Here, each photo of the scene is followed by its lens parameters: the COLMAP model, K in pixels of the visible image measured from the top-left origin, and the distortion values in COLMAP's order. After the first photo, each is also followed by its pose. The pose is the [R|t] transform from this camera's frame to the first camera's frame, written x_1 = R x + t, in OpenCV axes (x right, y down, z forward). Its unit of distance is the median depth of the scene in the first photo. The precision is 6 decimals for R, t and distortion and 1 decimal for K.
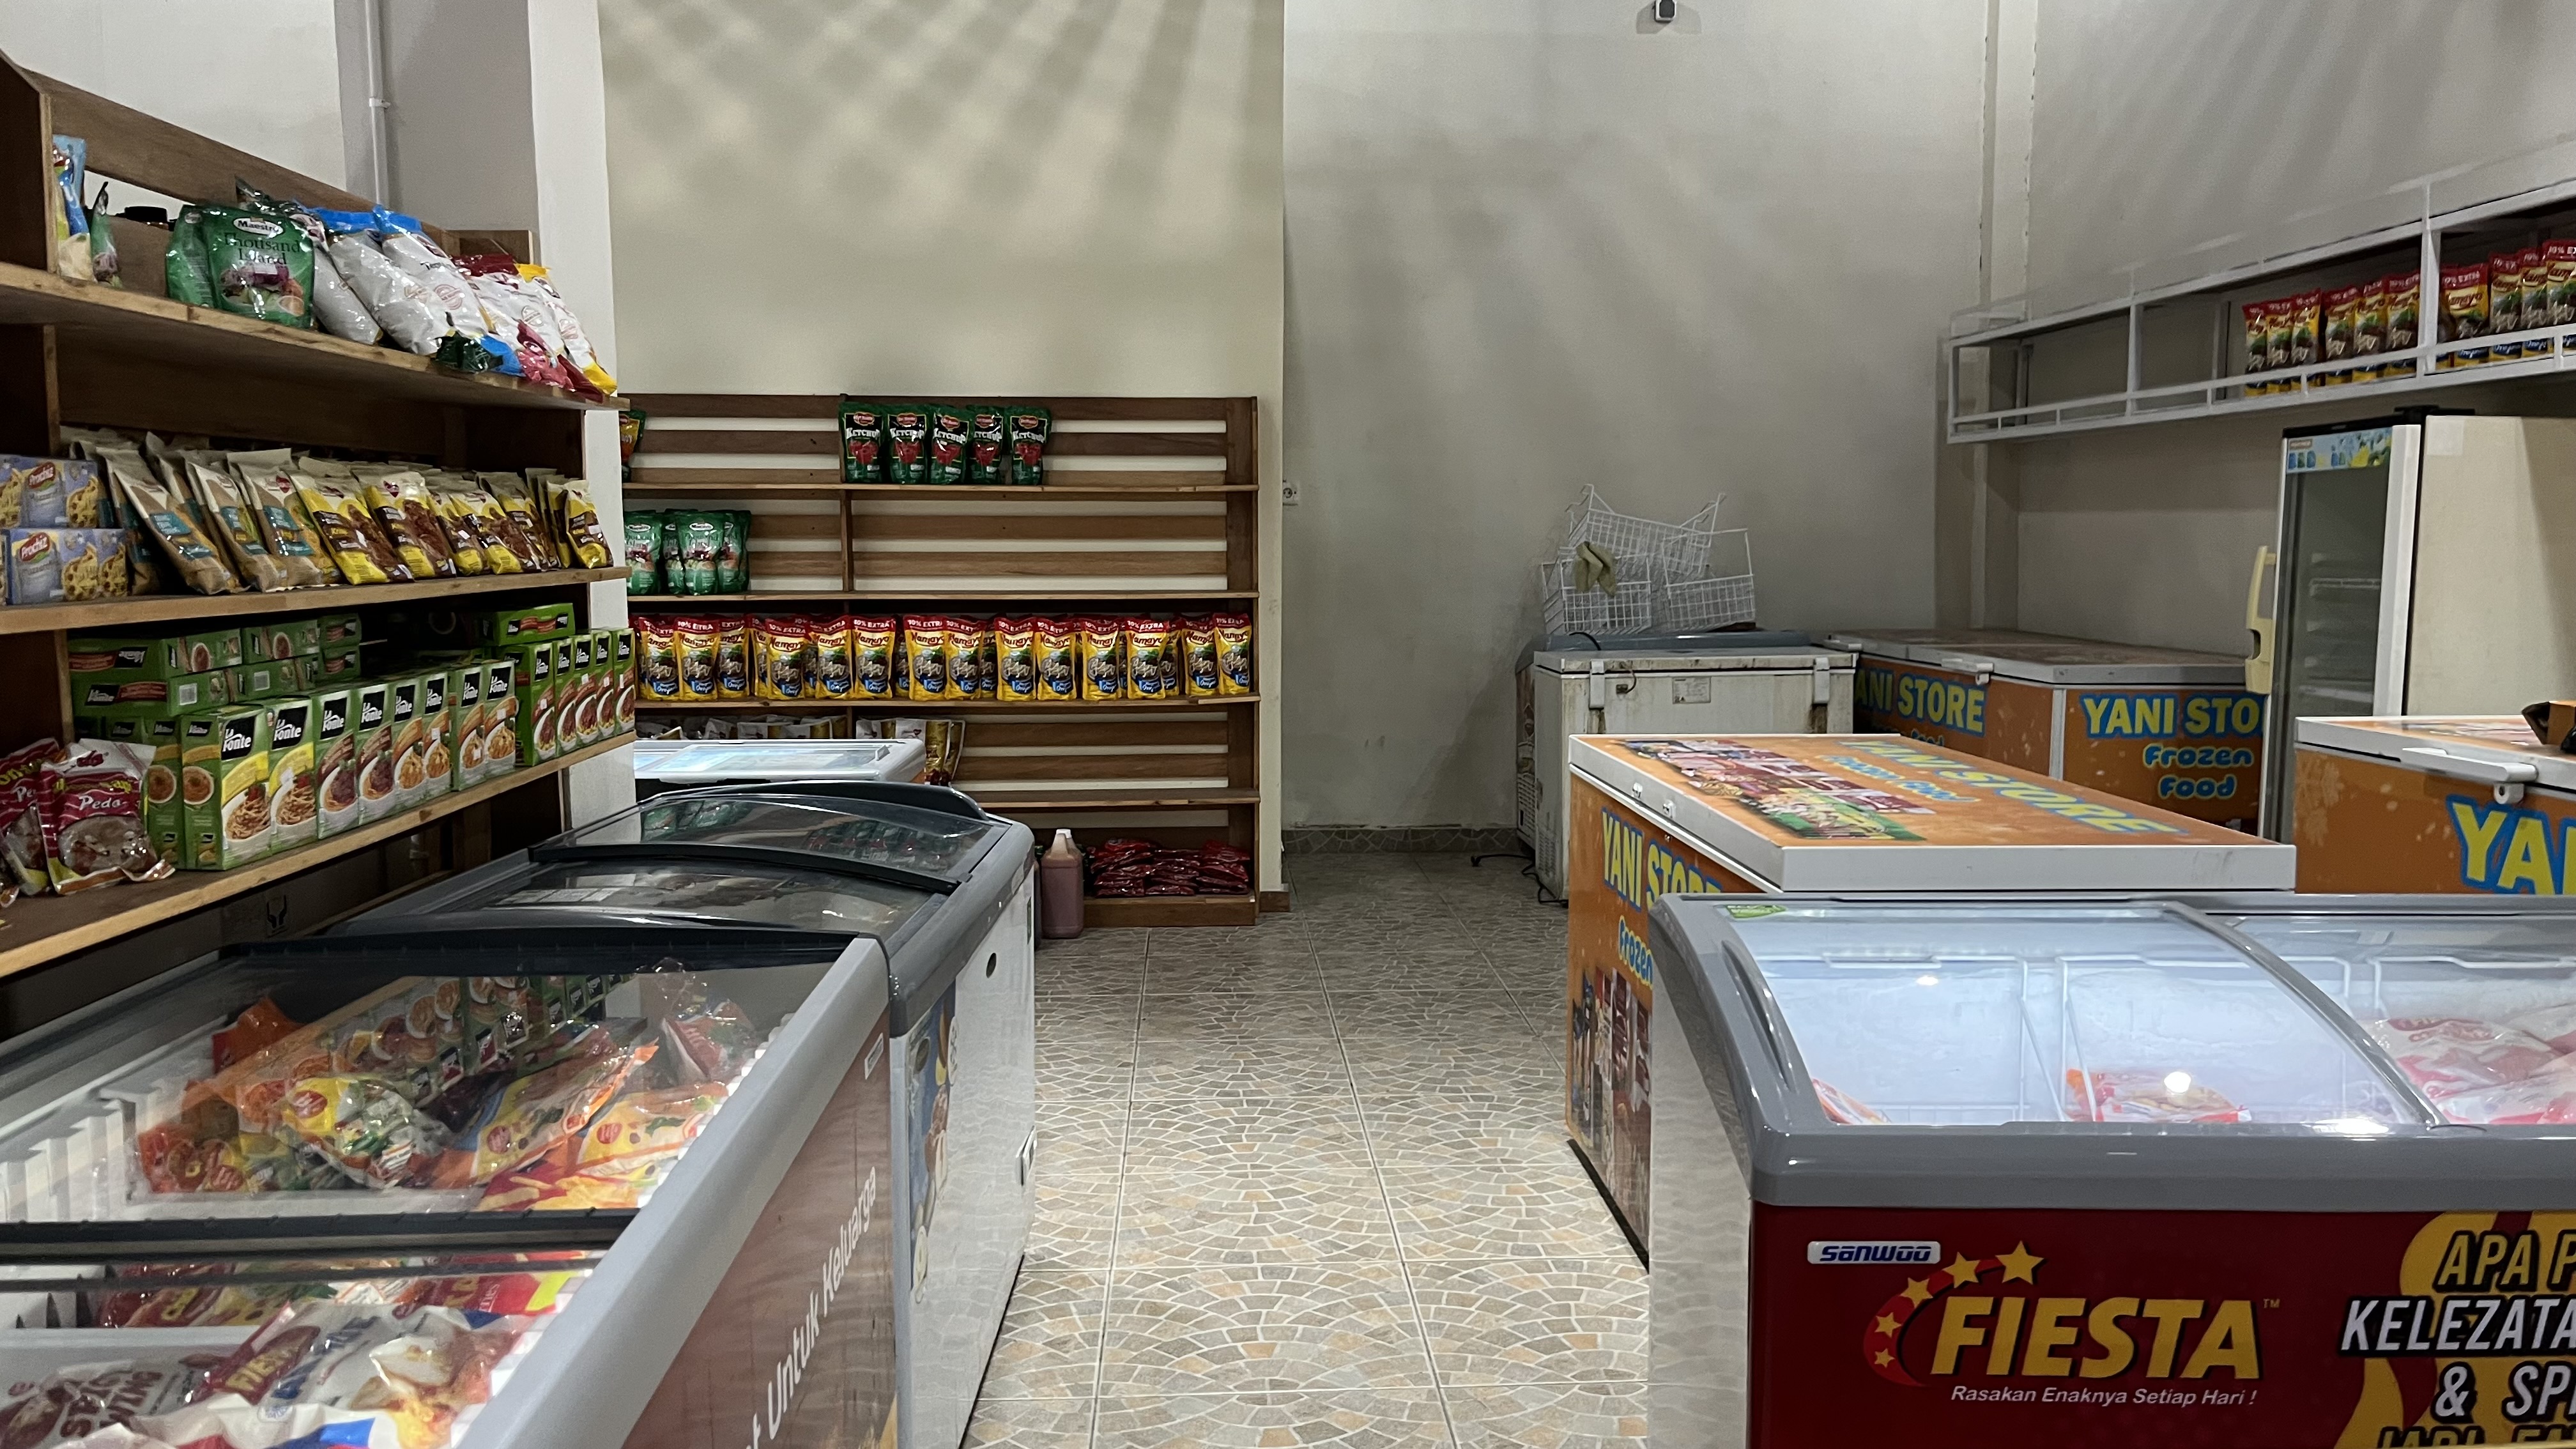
lens RADIAL K [[1968.4, 0, 1296.9], [0, 1968.4, 730.0], [0, 0, 1]] dist [0.046309, -0.071736]
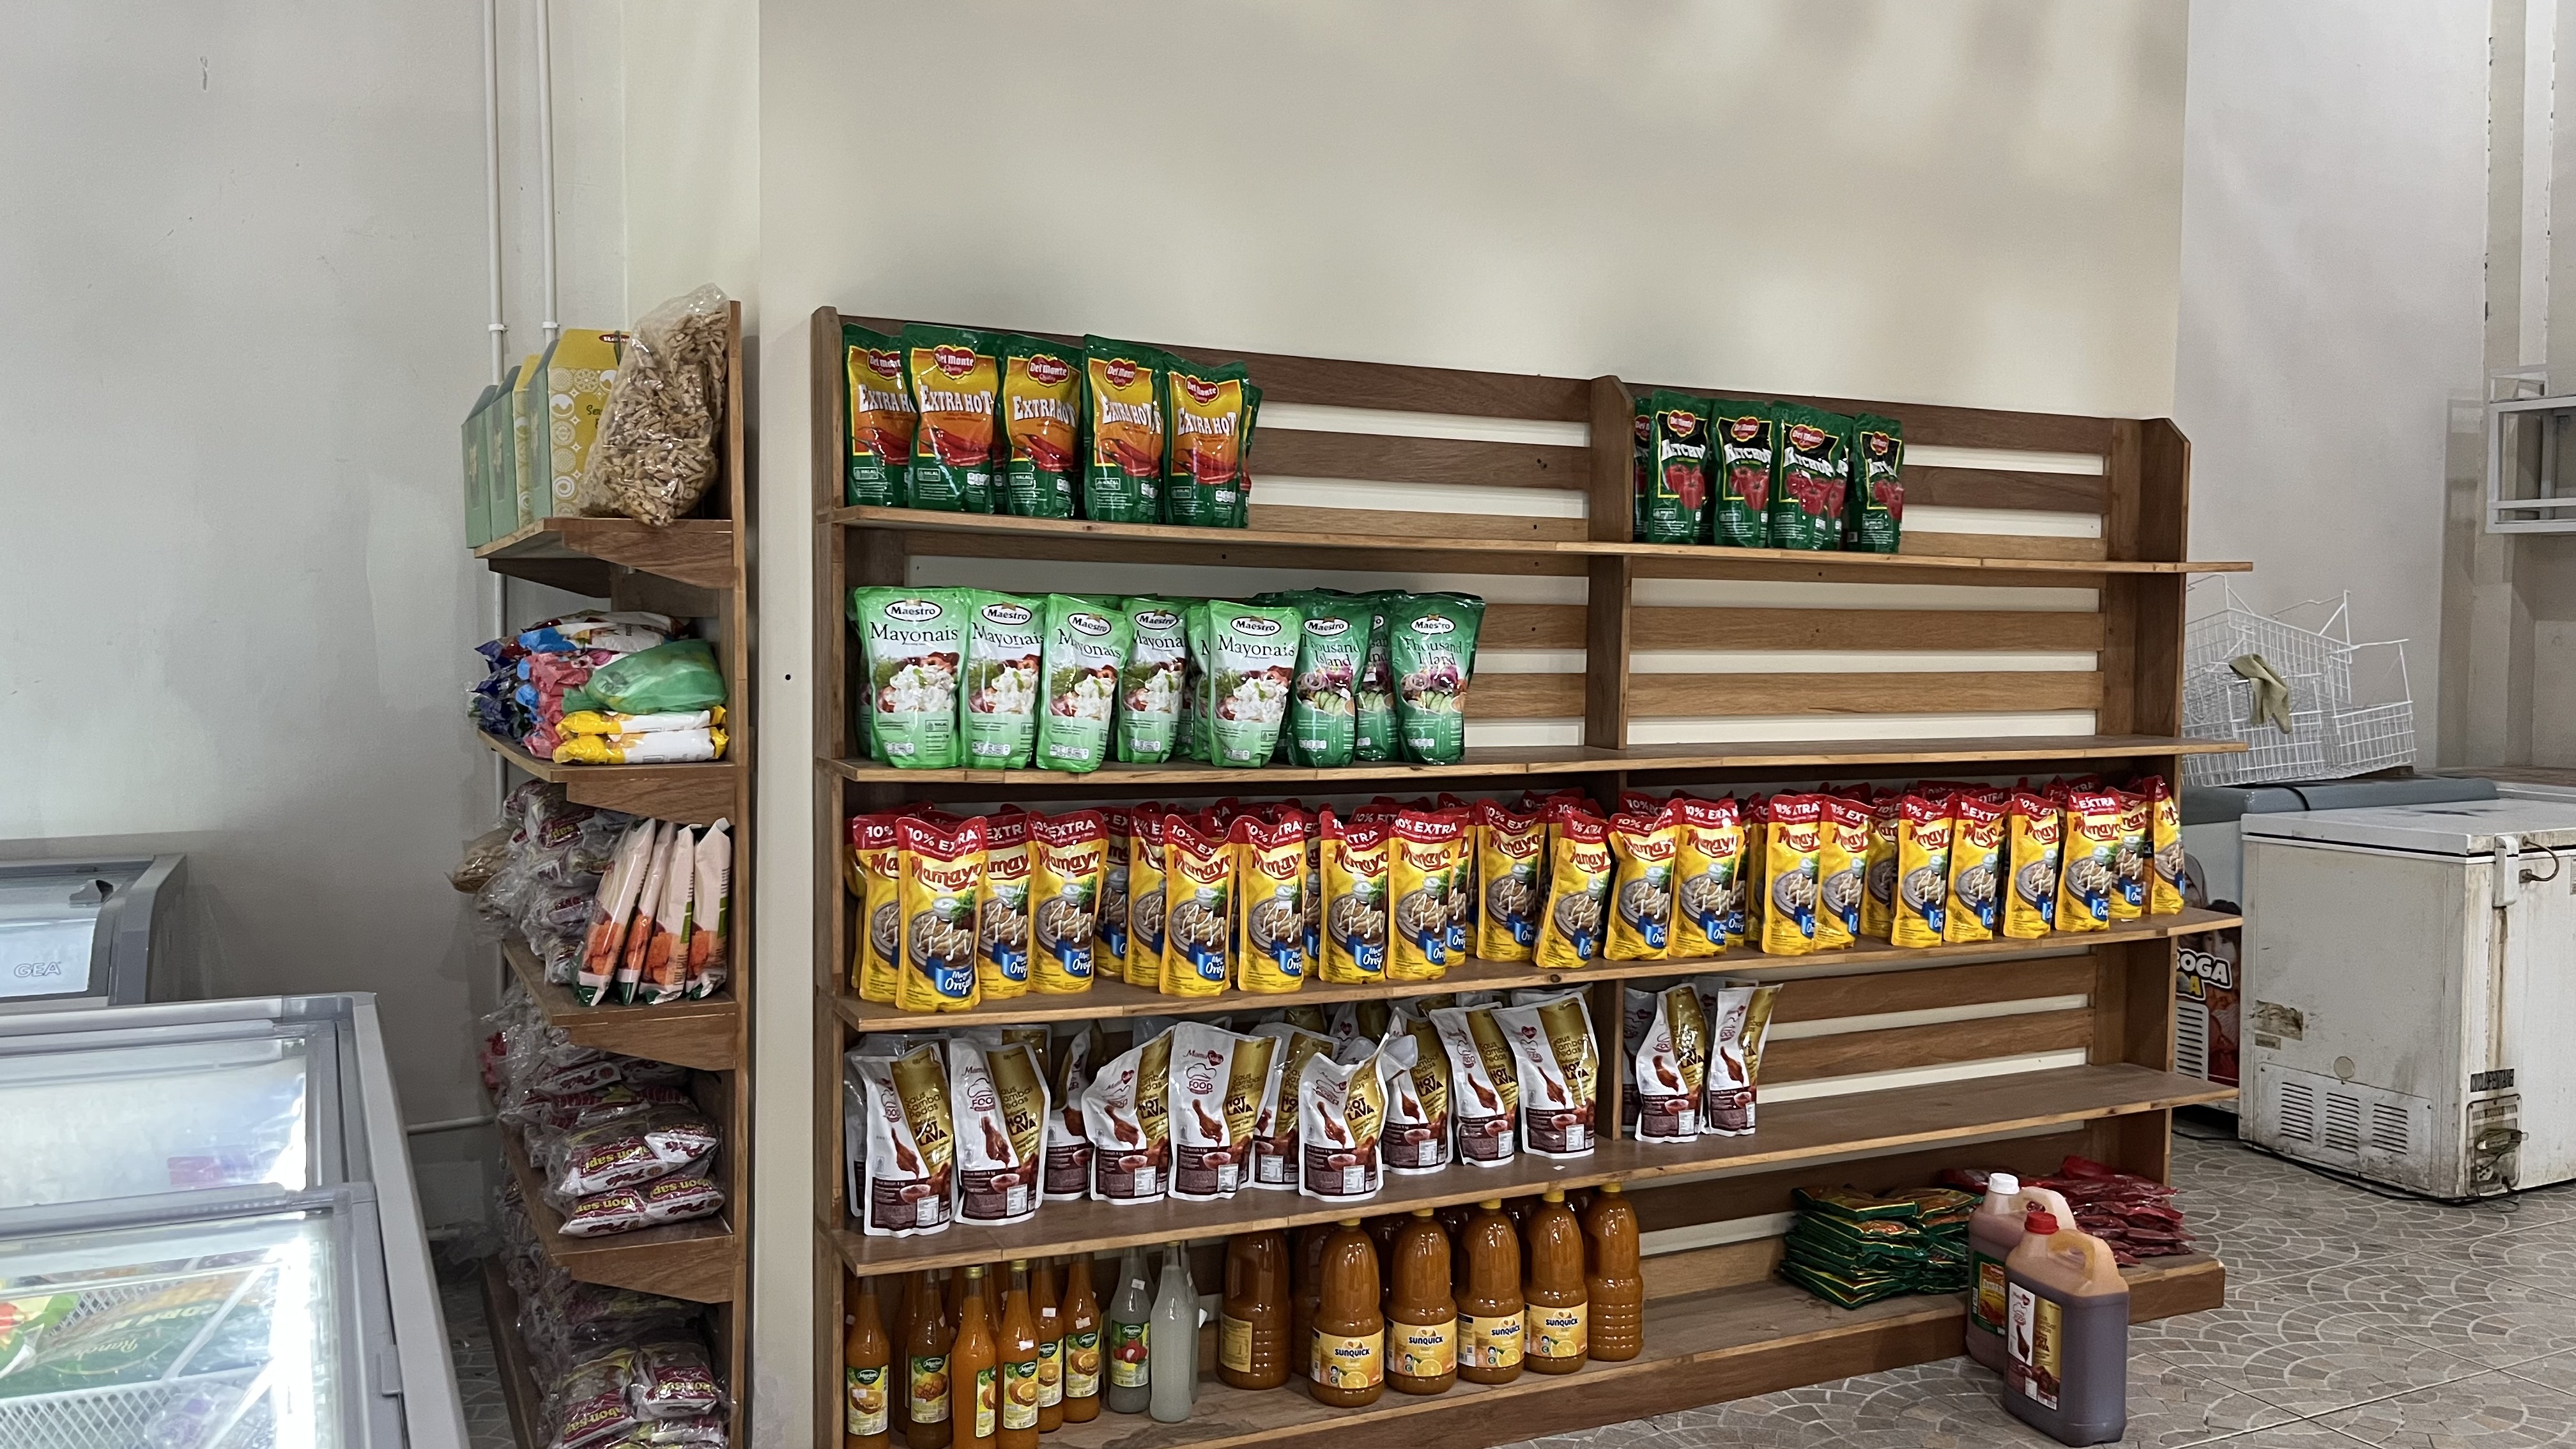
lens RADIAL K [[1968.4, 0, 1276.1], [0, 1968.4, 734.4], [0, 0, 1]] dist [0.046309, -0.071736]
pose [[0.920146, -0.009468, 0.391461, -0.522040], [0.026126, 0.998964, -0.037249, -0.057869], [-0.390703, 0.044501, 0.919440, 0.560397]]
